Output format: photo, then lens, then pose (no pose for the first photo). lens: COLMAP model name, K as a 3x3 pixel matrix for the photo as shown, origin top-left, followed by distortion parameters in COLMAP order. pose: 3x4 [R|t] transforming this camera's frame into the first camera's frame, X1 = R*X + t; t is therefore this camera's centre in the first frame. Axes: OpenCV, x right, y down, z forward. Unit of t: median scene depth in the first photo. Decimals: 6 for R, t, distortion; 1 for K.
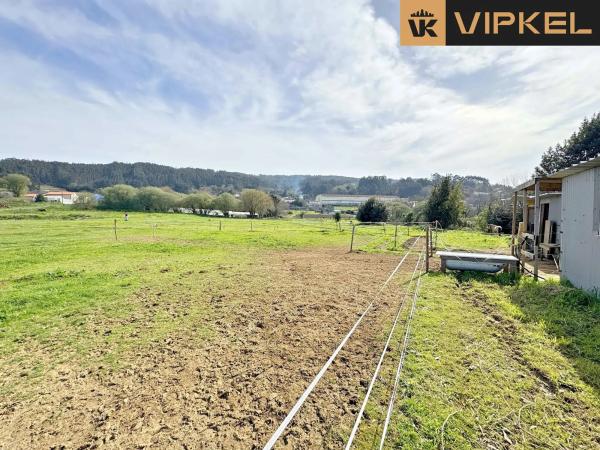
lens RADIAL K [[241.6, 0, 299.6], [0, 241.6, 226.0], [0, 0, 1]] dist [0.015673, -0.001294]
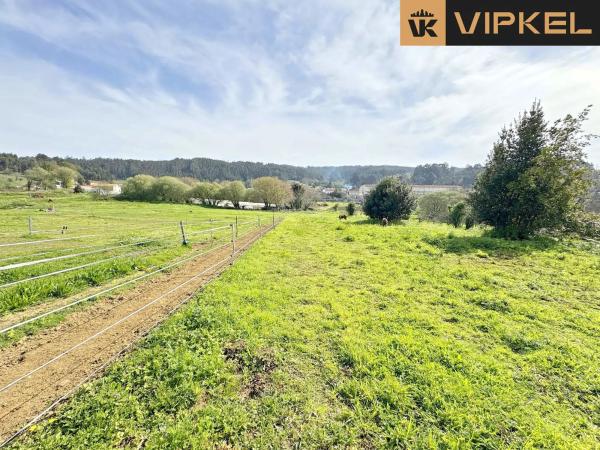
lens RADIAL K [[241.6, 0, 298.8], [0, 241.6, 225.1], [0, 0, 1]] dist [0.015673, -0.001294]
pose [[0.976484, 0.025680, -0.214057, 0.182192], [-0.019360, 0.999314, 0.031572, -0.004021], [0.214720, -0.026685, 0.976311, 0.089070]]
